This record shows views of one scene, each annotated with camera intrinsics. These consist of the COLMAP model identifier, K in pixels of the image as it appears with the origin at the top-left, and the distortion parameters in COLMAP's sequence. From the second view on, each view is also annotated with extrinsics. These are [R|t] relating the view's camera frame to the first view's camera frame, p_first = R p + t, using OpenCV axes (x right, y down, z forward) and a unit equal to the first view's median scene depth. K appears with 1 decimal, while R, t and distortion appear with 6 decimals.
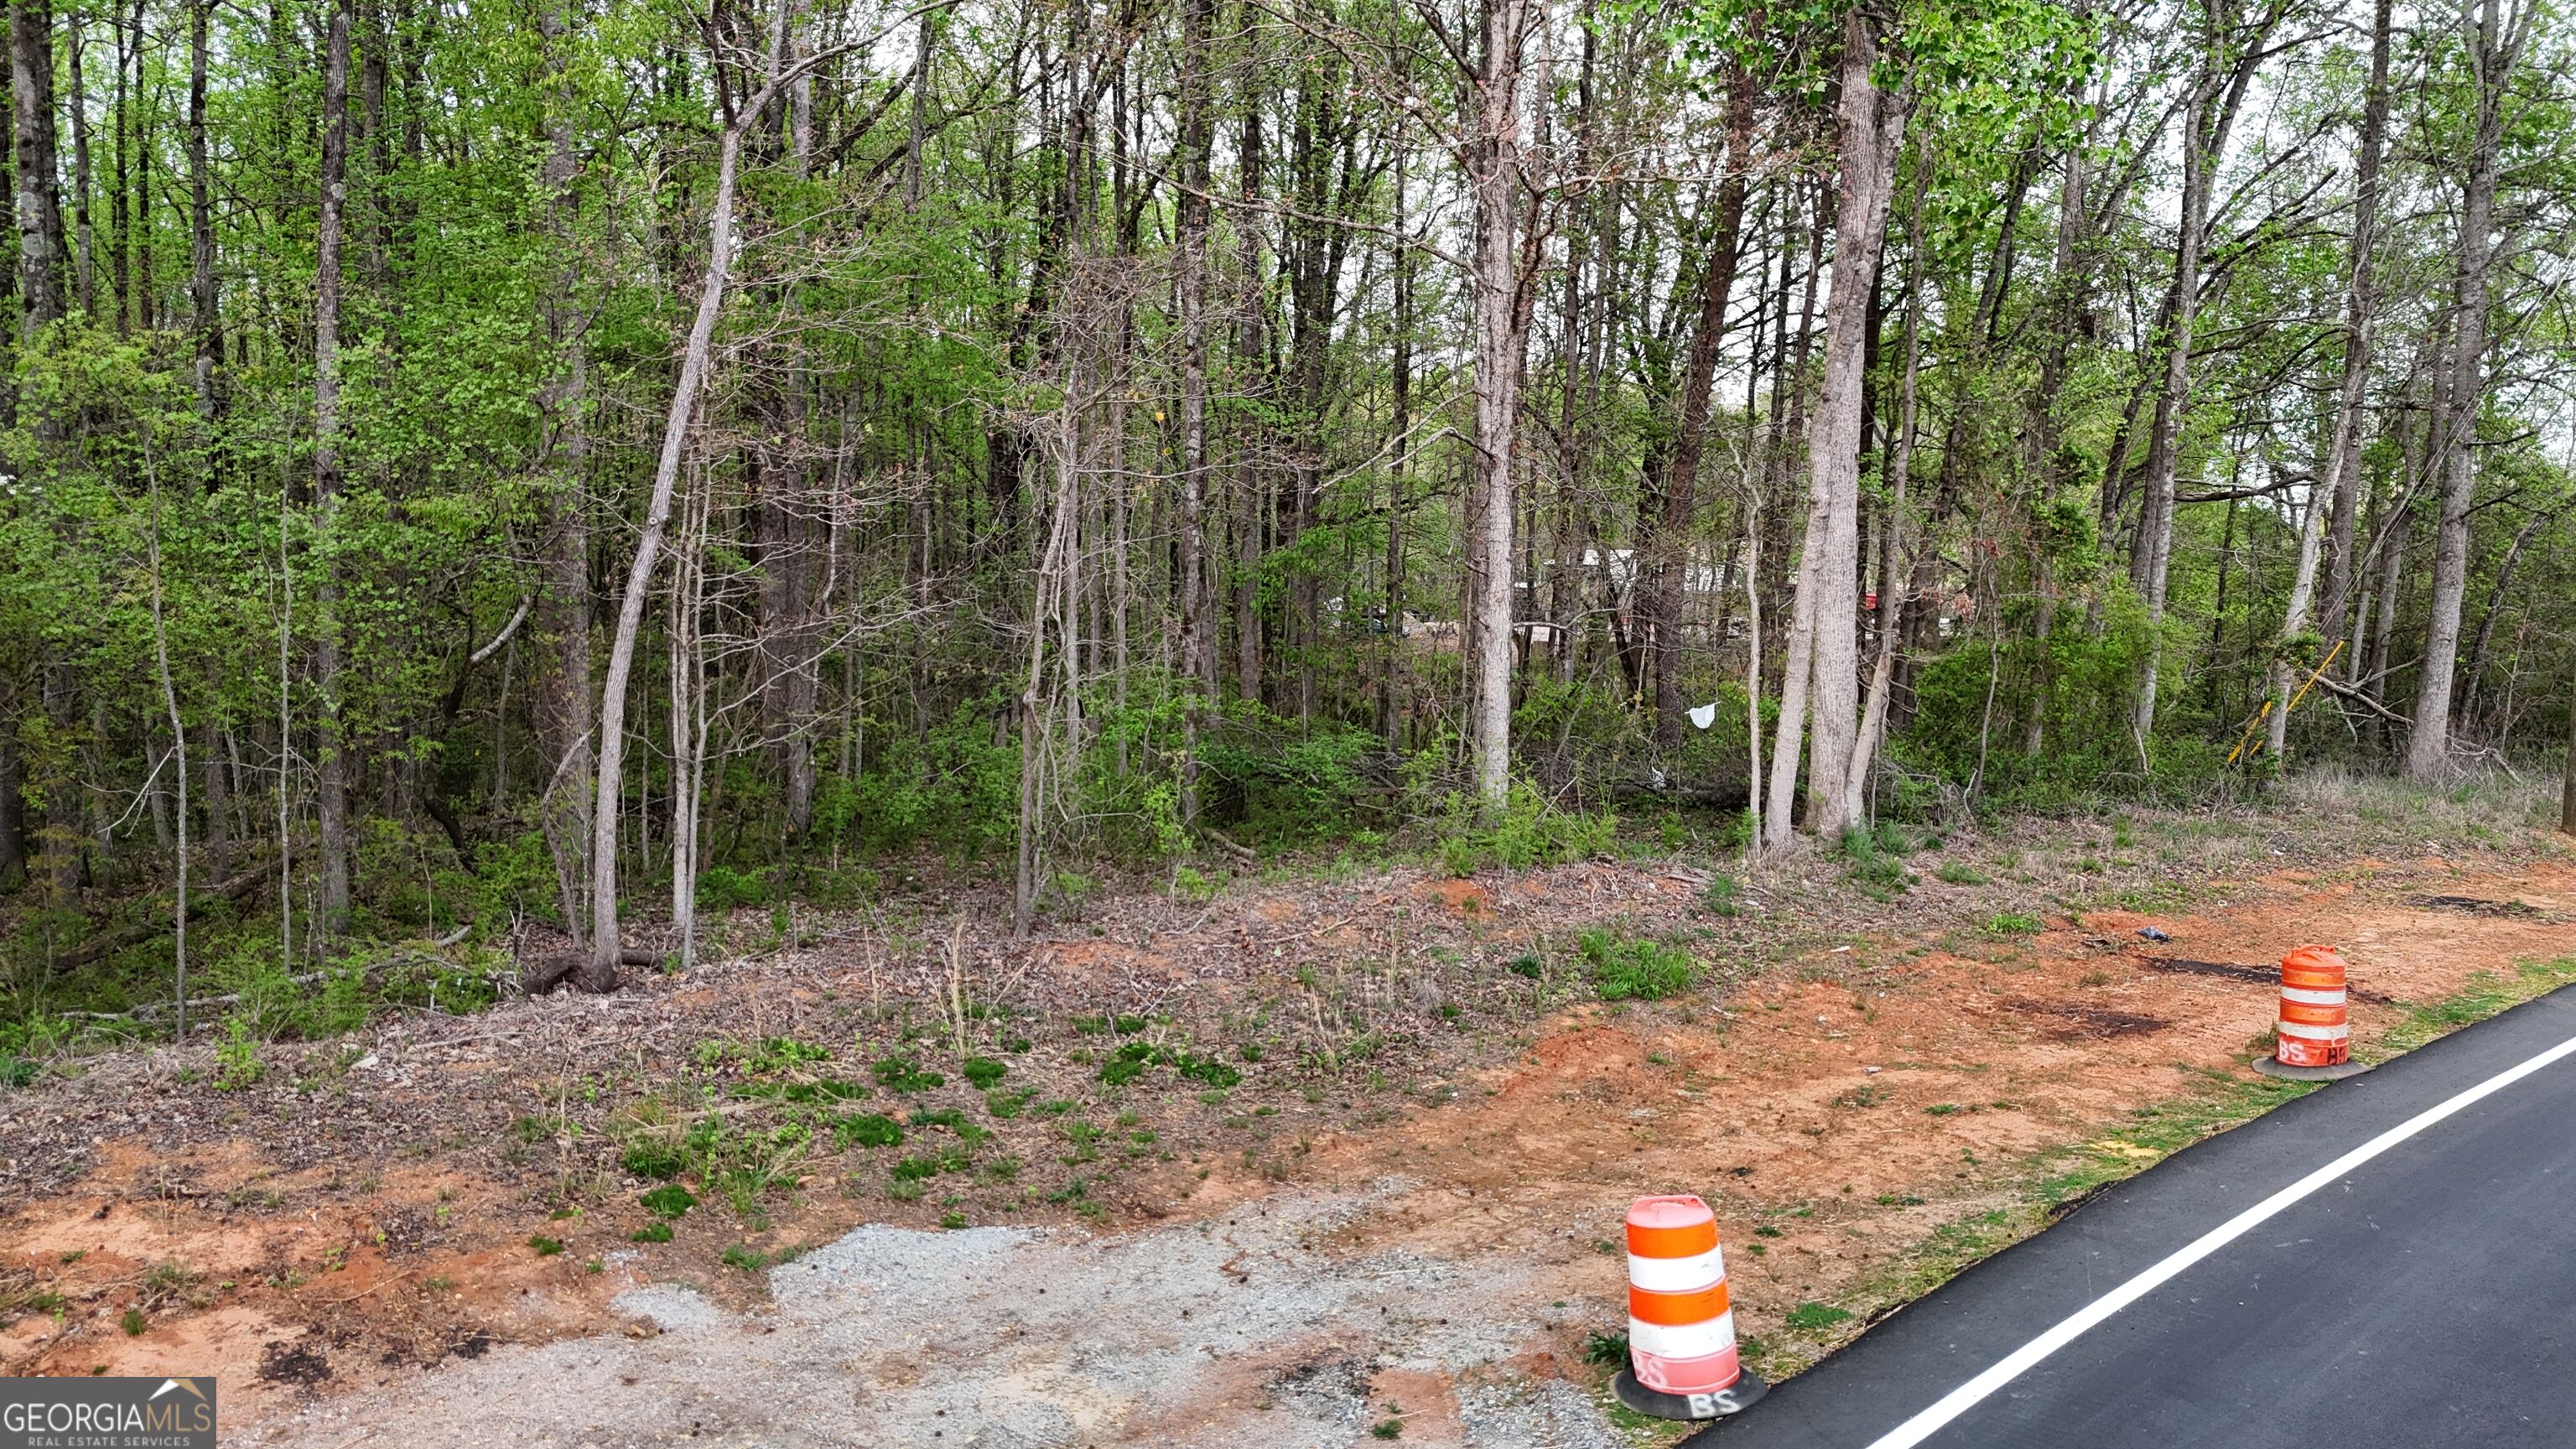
lens RADIAL K [[1895.7, 0, 1295.2], [0, 1895.7, 711.3], [0, 0, 1]] dist [0.063929, -0.056386]
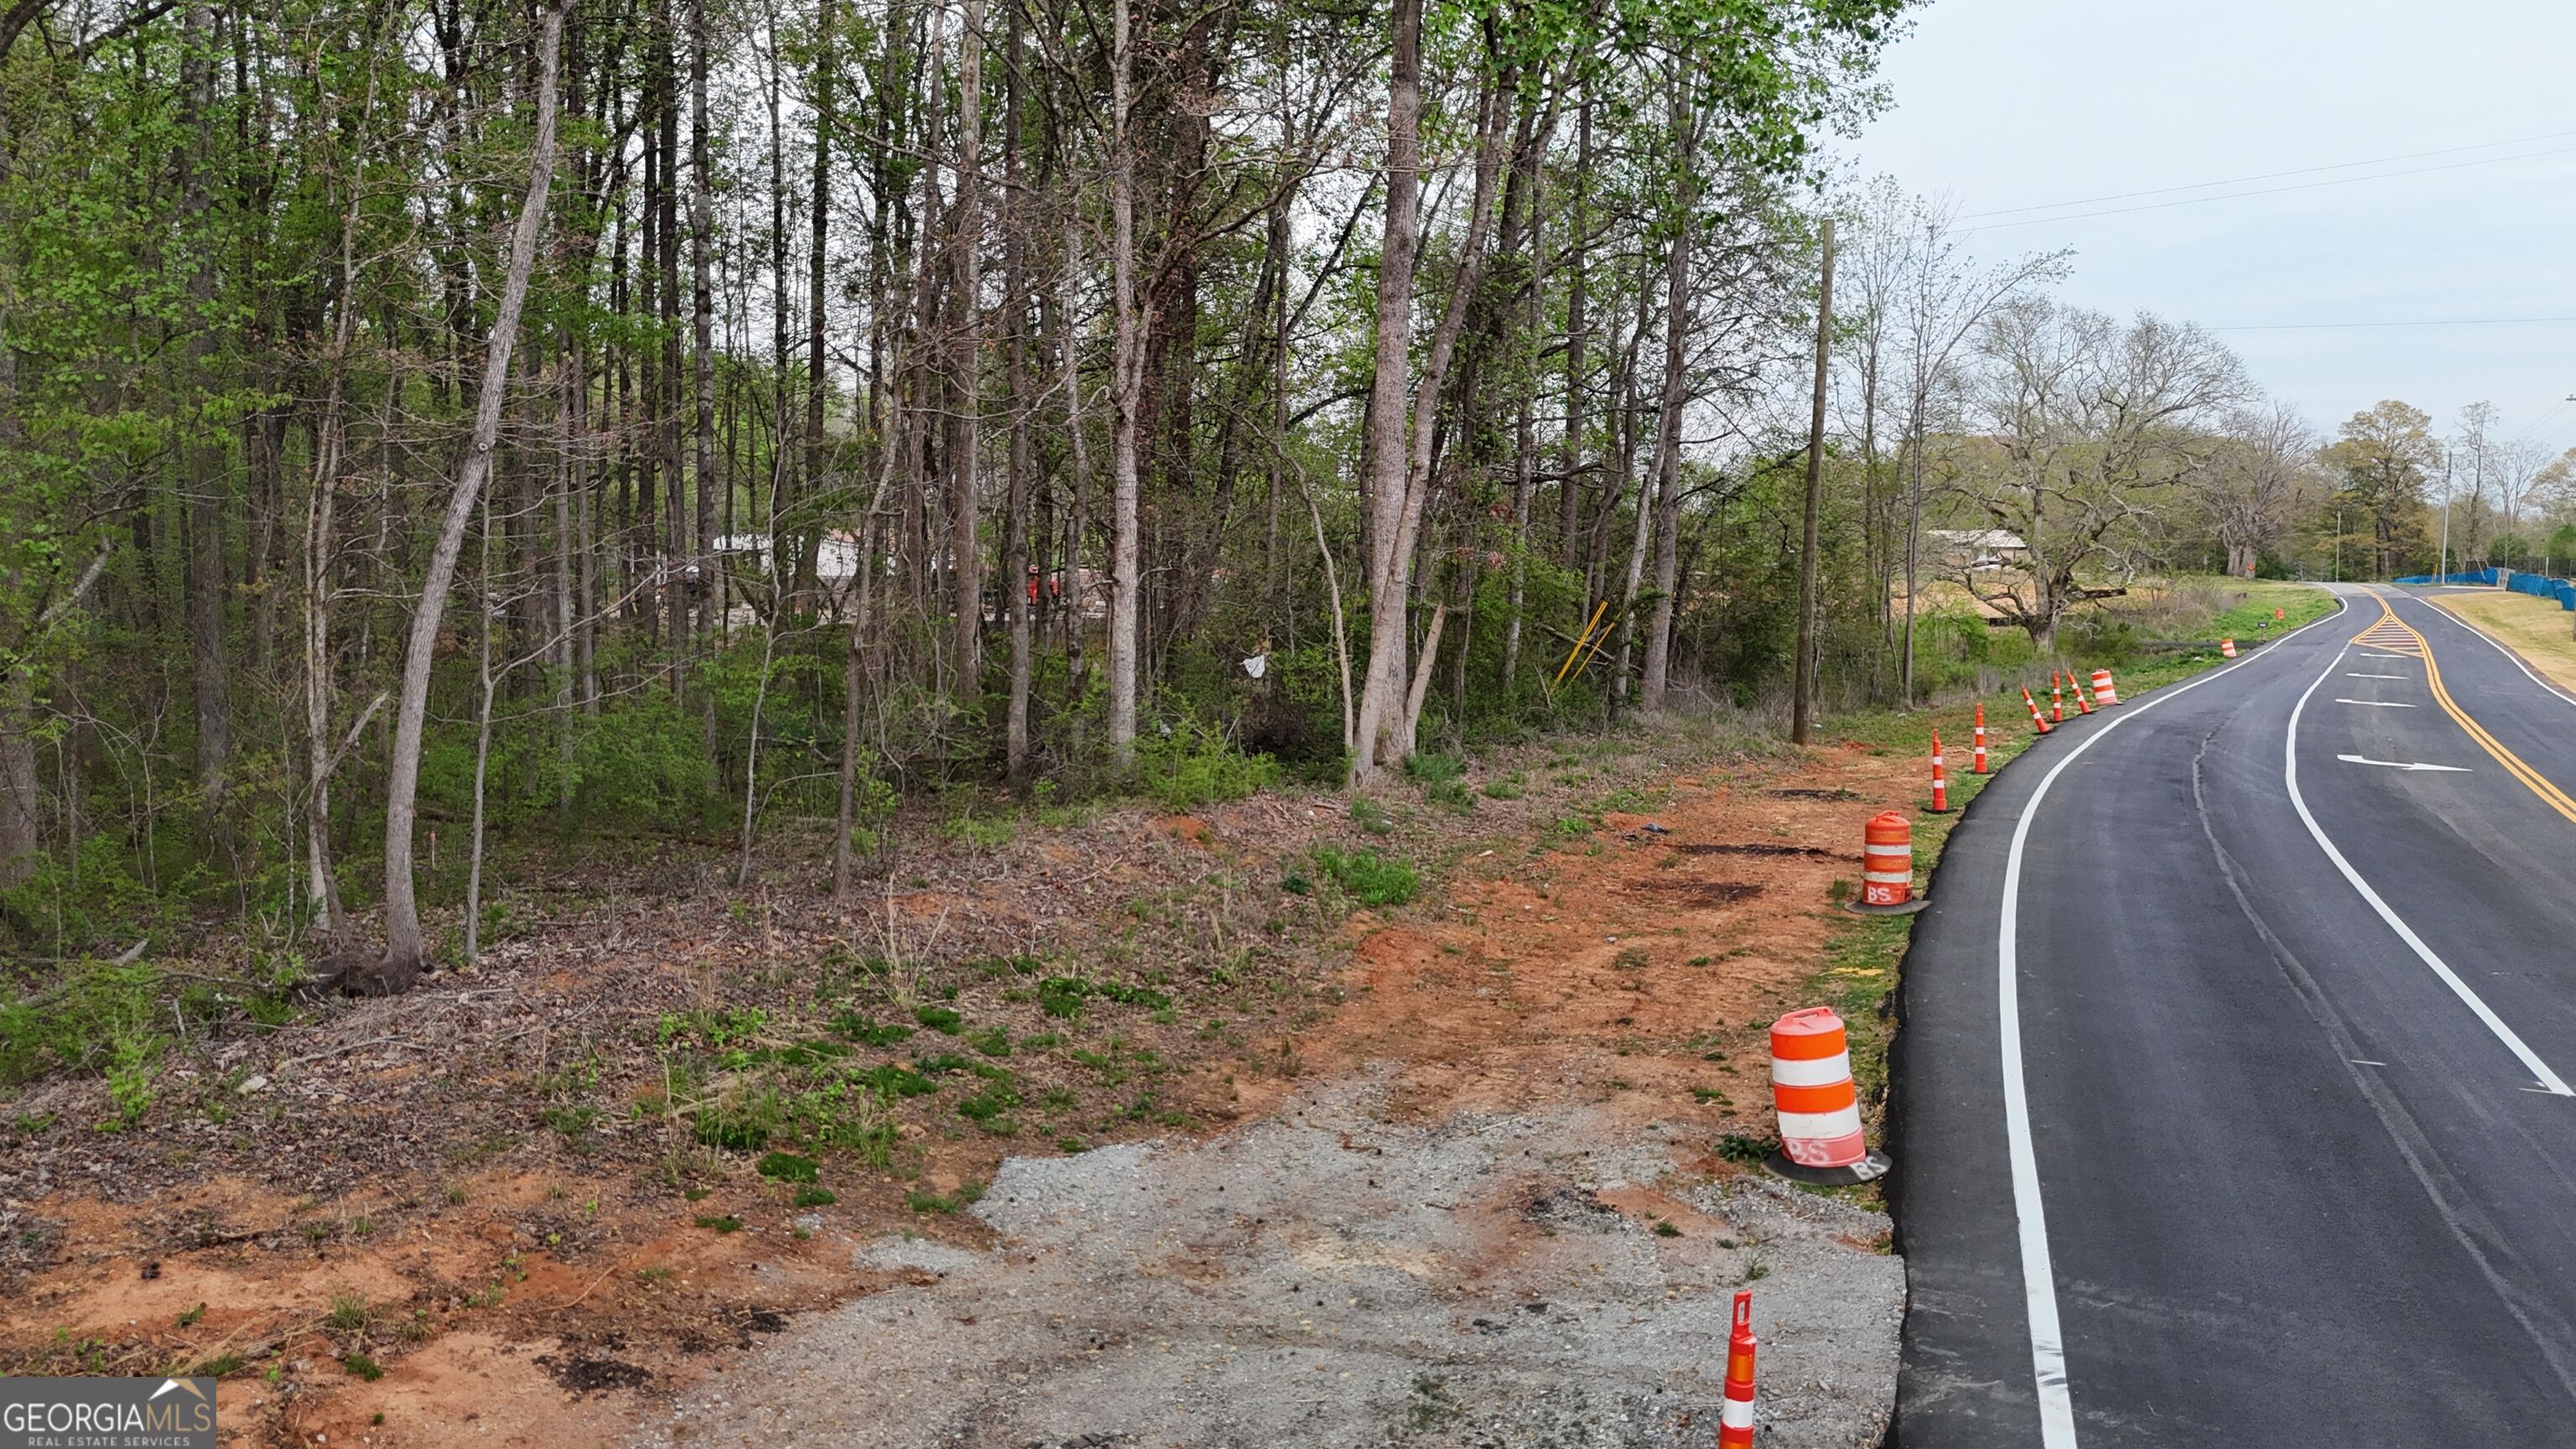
lens RADIAL K [[1895.7, 0, 1295.2], [0, 1895.7, 711.3], [0, 0, 1]] dist [0.063929, -0.056386]
pose [[0.890867, -0.040182, 0.452484, -0.393174], [0.038767, 0.999171, 0.012405, 0.025203], [-0.452607, 0.006490, 0.891686, 0.047051]]
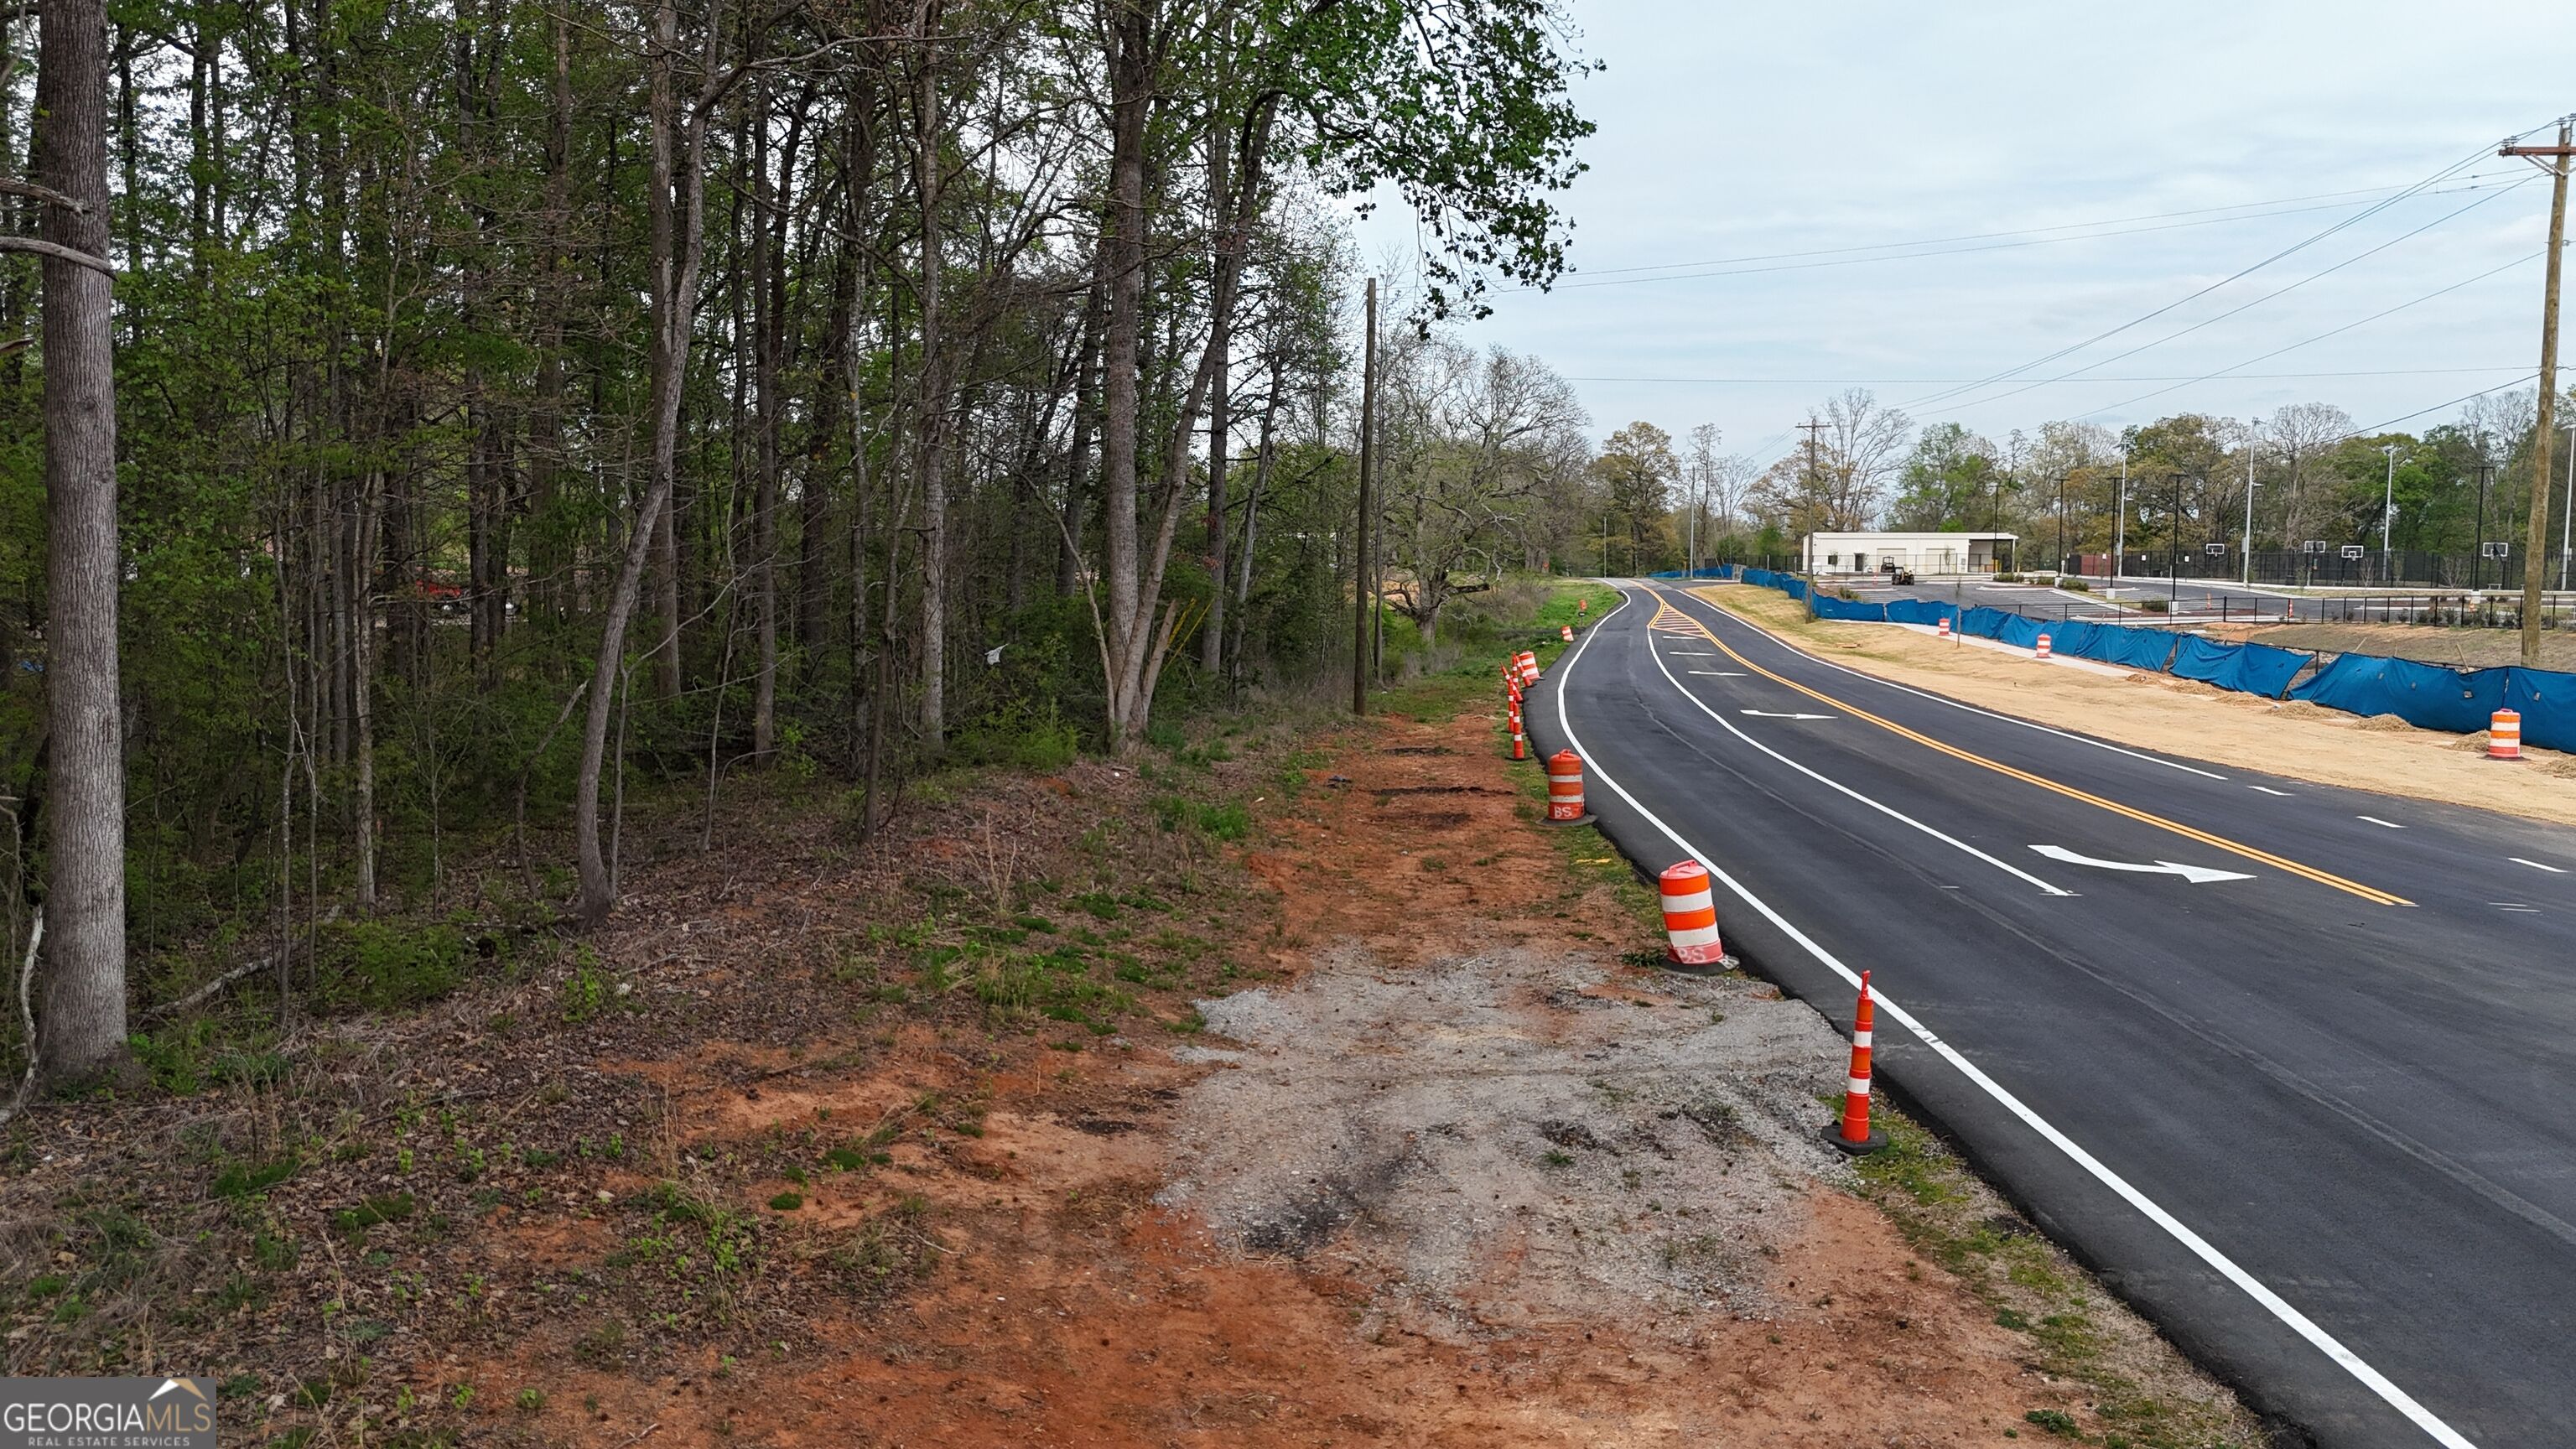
lens RADIAL K [[1862.1, 0, 1281.7], [0, 1862.1, 724.4], [0, 0, 1]] dist [0.065635, -0.060848]
pose [[0.695378, -0.072070, 0.715022, -0.831418], [0.064754, 0.997195, 0.037537, 0.021262], [-0.715721, 0.020198, 0.698094, 0.022597]]
